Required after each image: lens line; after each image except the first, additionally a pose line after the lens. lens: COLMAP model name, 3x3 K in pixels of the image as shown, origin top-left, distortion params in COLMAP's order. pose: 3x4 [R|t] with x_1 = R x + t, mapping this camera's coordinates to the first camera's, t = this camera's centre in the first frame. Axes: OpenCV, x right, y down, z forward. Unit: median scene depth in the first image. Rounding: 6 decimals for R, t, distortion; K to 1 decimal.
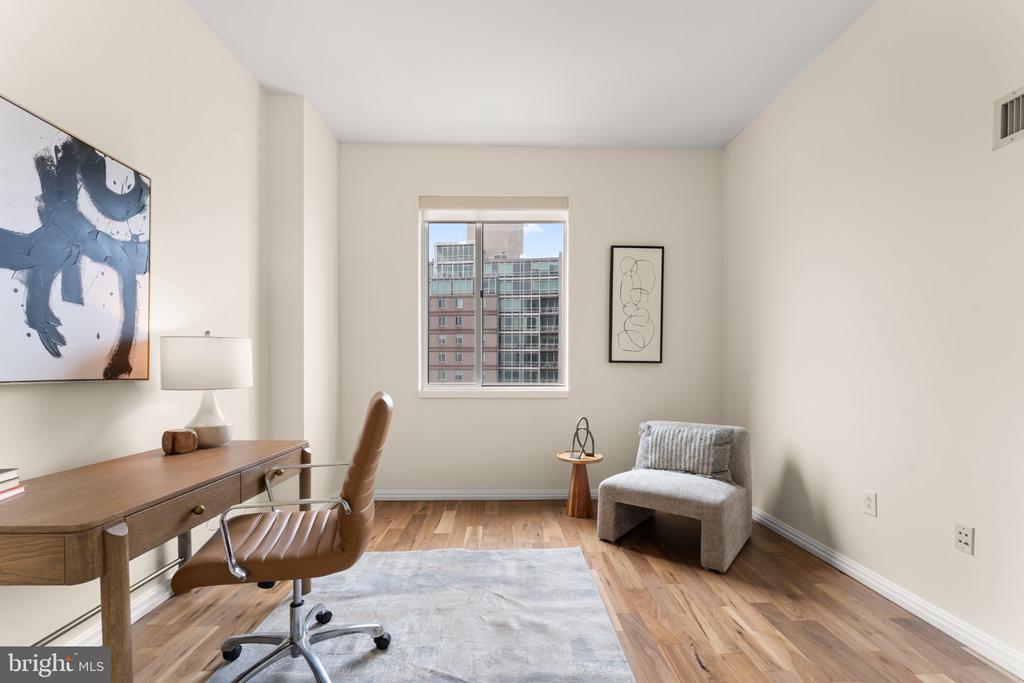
lens RADIAL K [[423.8, 0, 509.8], [0, 423.8, 368.7], [0, 0, 1]] dist [-0.000336, 0.000189]
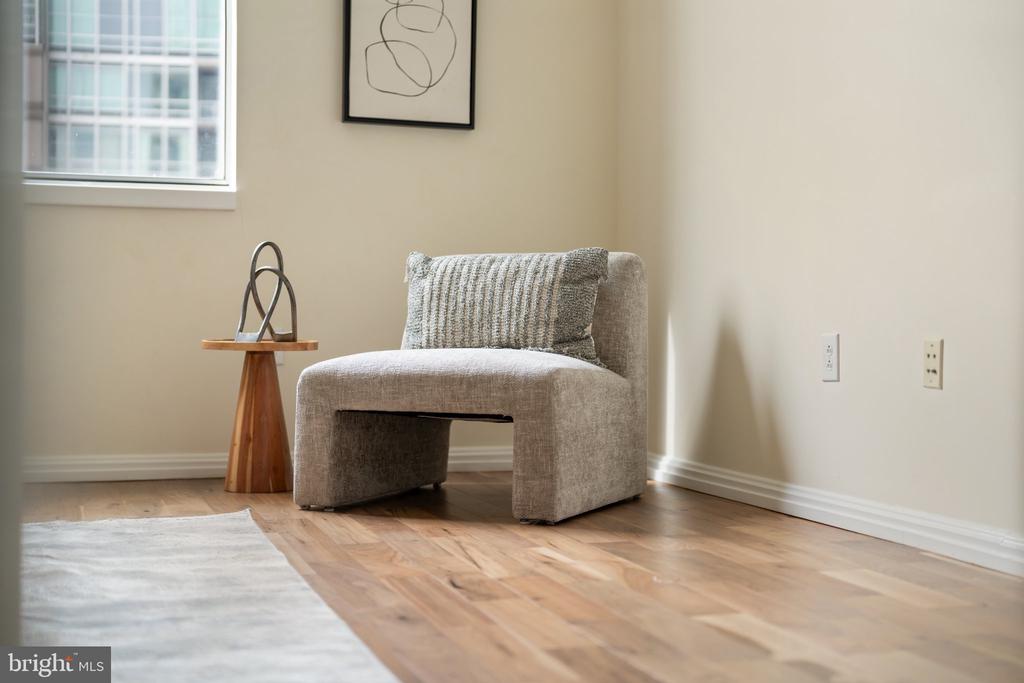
lens RADIAL K [[1470.8, 0, 511.5], [0, 1470.8, 341.4], [0, 0, 1]] dist [0.007990, 0.000000]
pose [[0.961147, 0.004174, 0.276006, 0.014732], [-0.003952, 0.999991, -0.001362, 0.235226], [-0.276010, 0.000218, 0.961155, -0.424554]]
